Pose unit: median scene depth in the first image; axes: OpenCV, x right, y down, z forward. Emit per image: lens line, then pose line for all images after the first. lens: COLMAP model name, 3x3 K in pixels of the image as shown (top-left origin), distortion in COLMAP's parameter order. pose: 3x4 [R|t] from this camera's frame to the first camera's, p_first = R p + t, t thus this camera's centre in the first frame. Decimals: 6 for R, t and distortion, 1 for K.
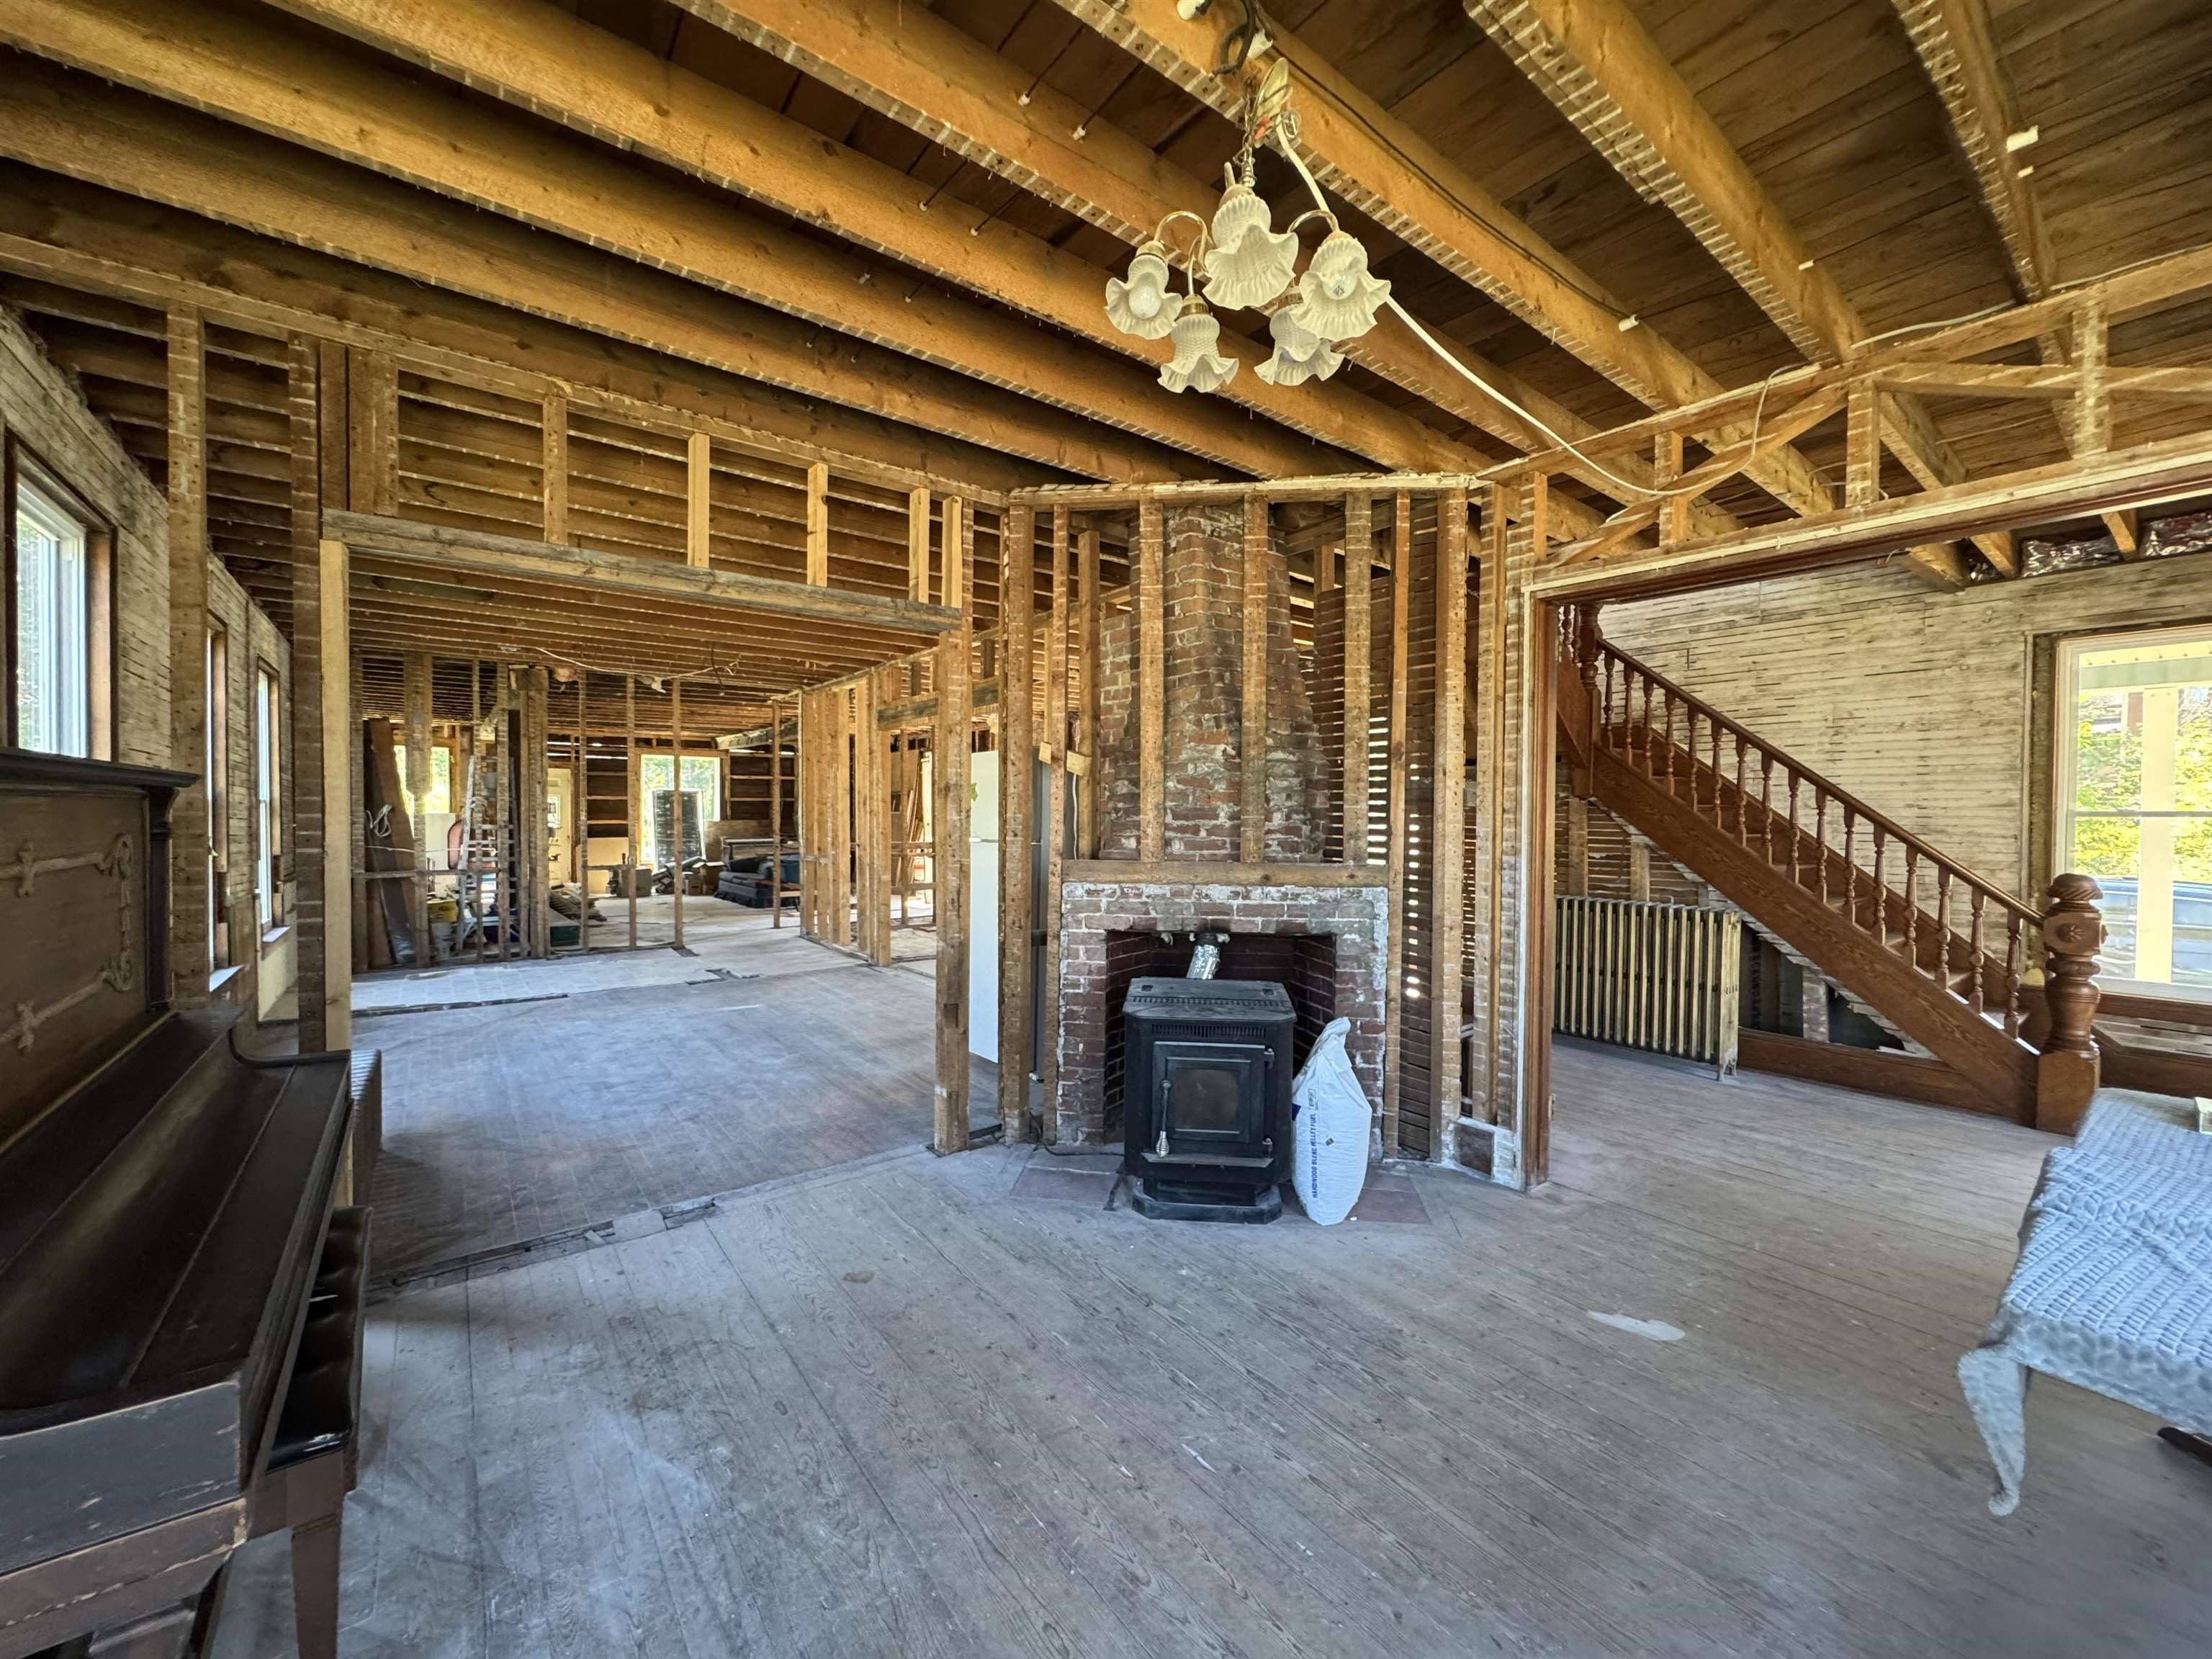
lens RADIAL K [[885.2, 0, 1109.8], [0, 885.2, 833.0], [0, 0, 1]] dist [0.001141, 0.000045]
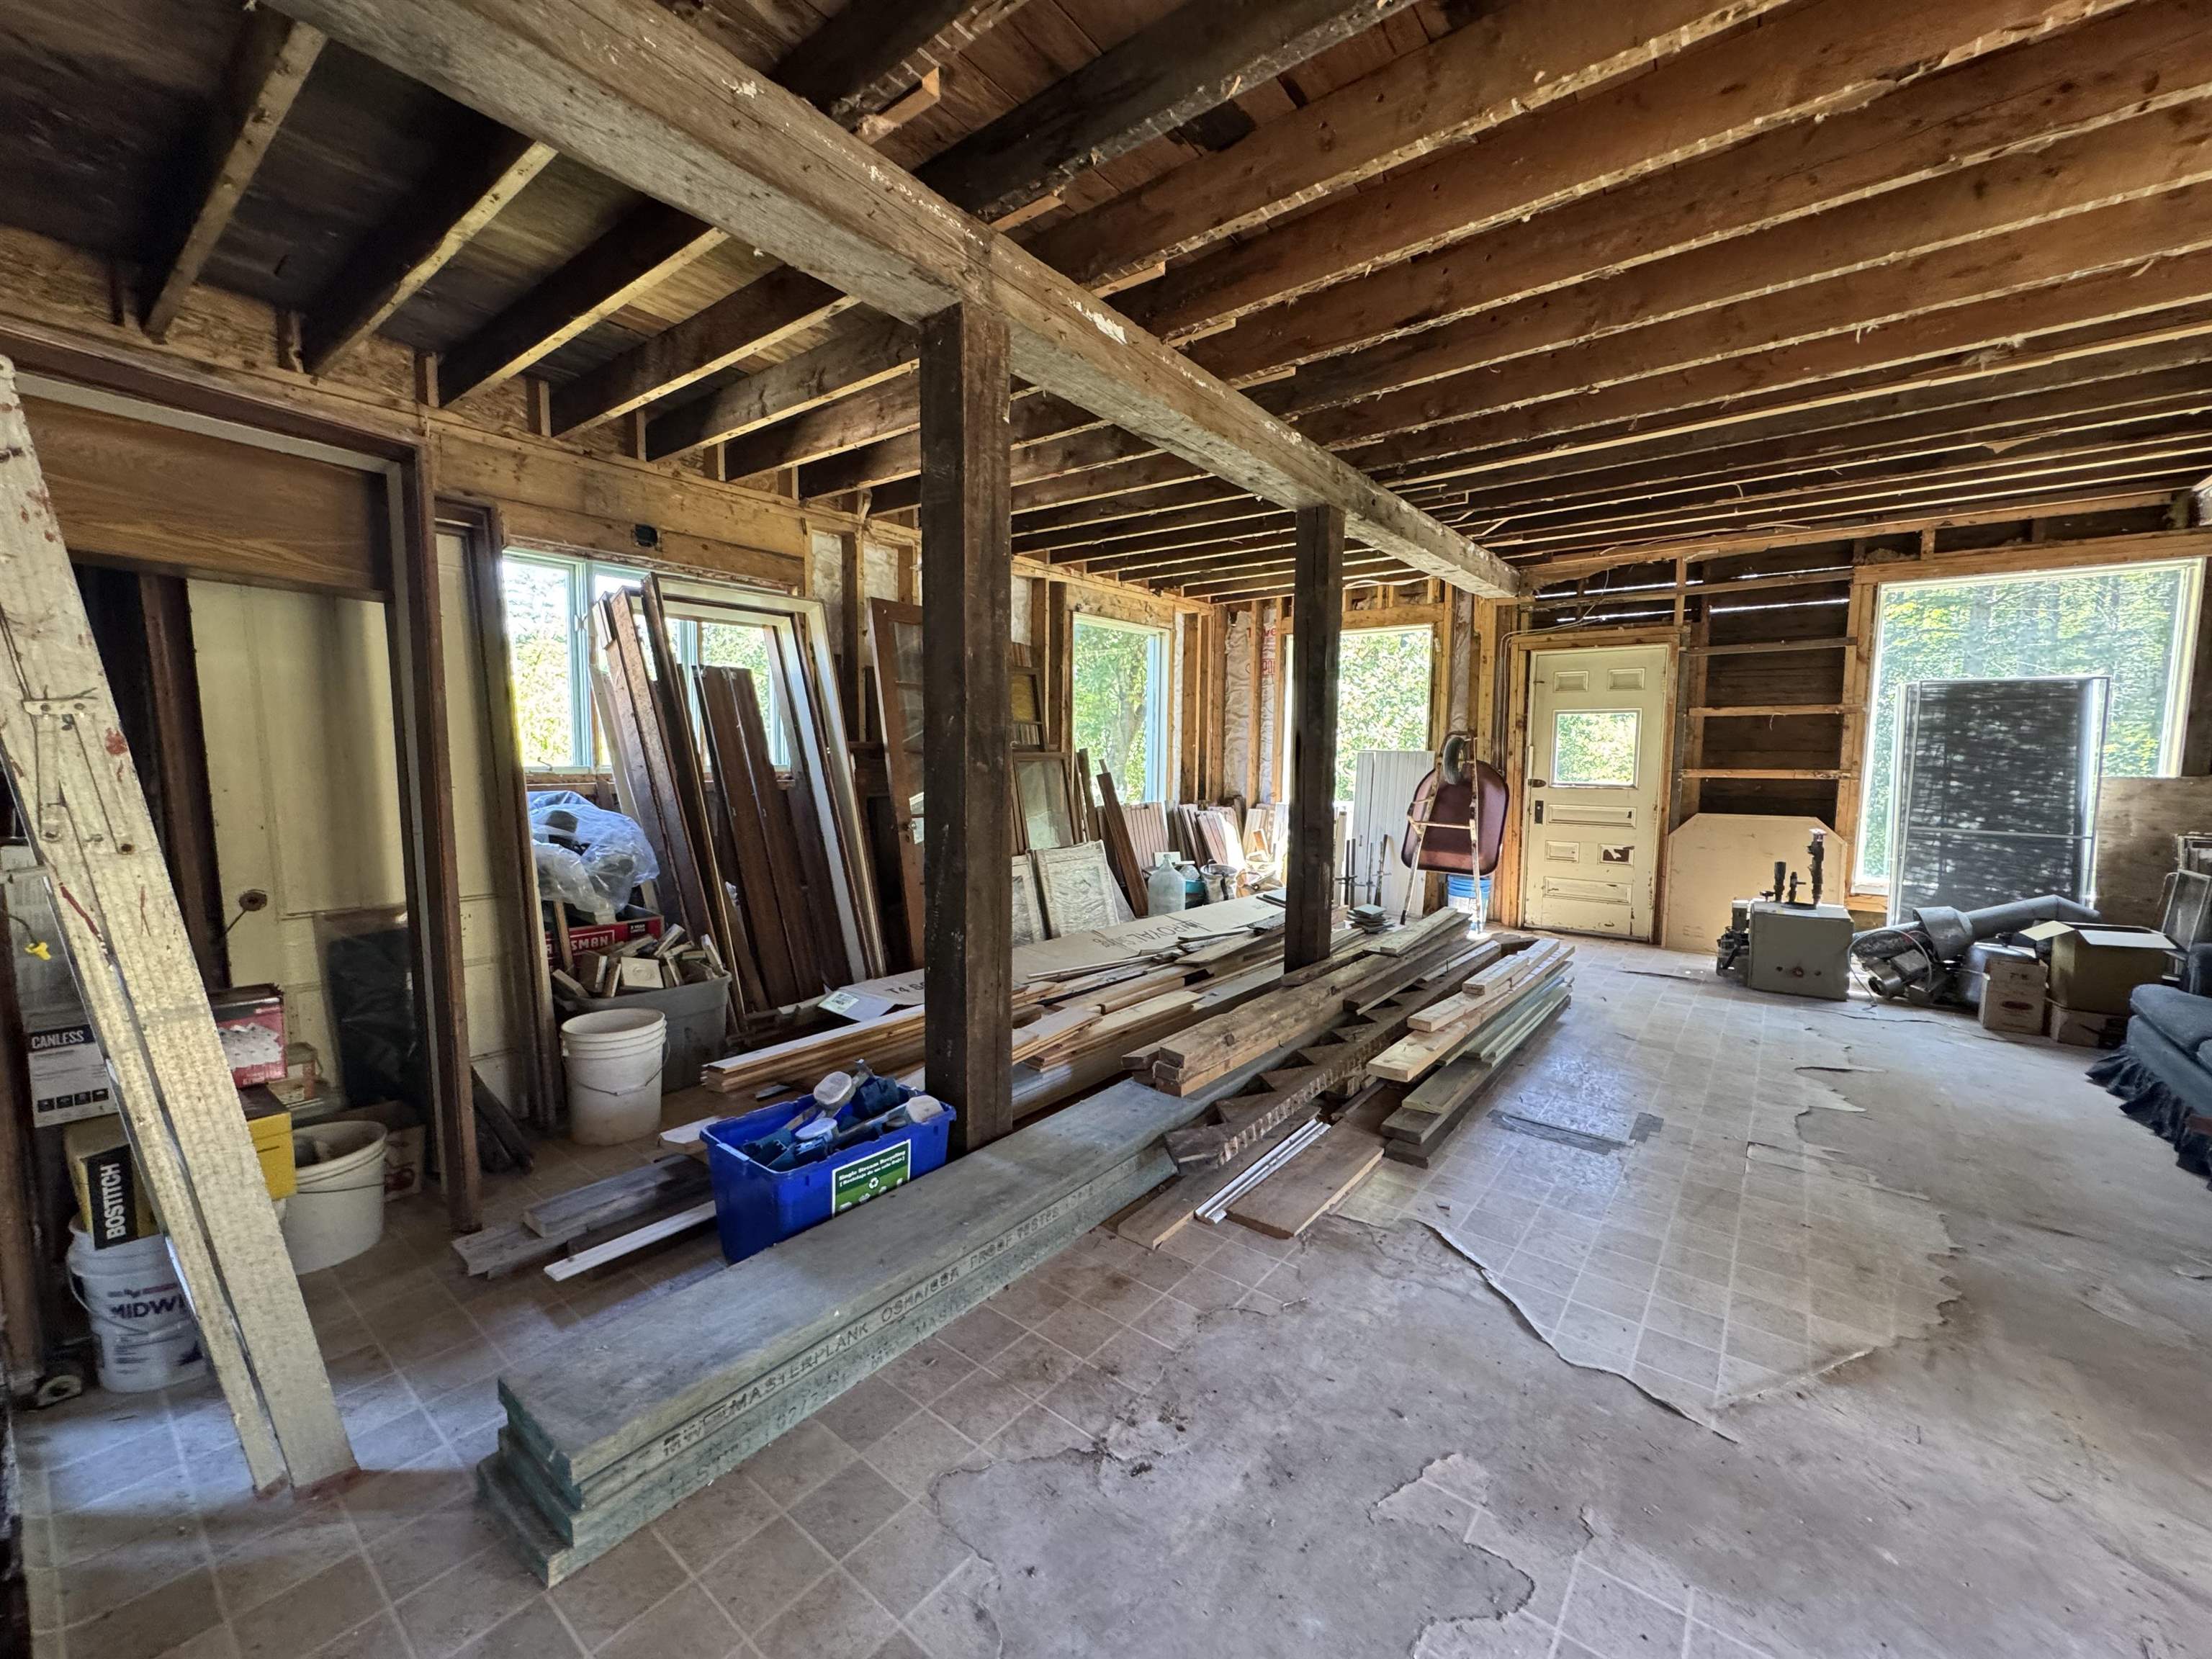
lens RADIAL K [[885.2, 0, 1105.7], [0, 885.2, 829.5], [0, 0, 1]] dist [0.001141, 0.000045]
pose [[0.231993, 0.080301, -0.969397, -0.251943], [-0.017492, 0.996770, 0.078382, -0.013946], [0.972560, -0.001227, 0.232648, 0.618351]]
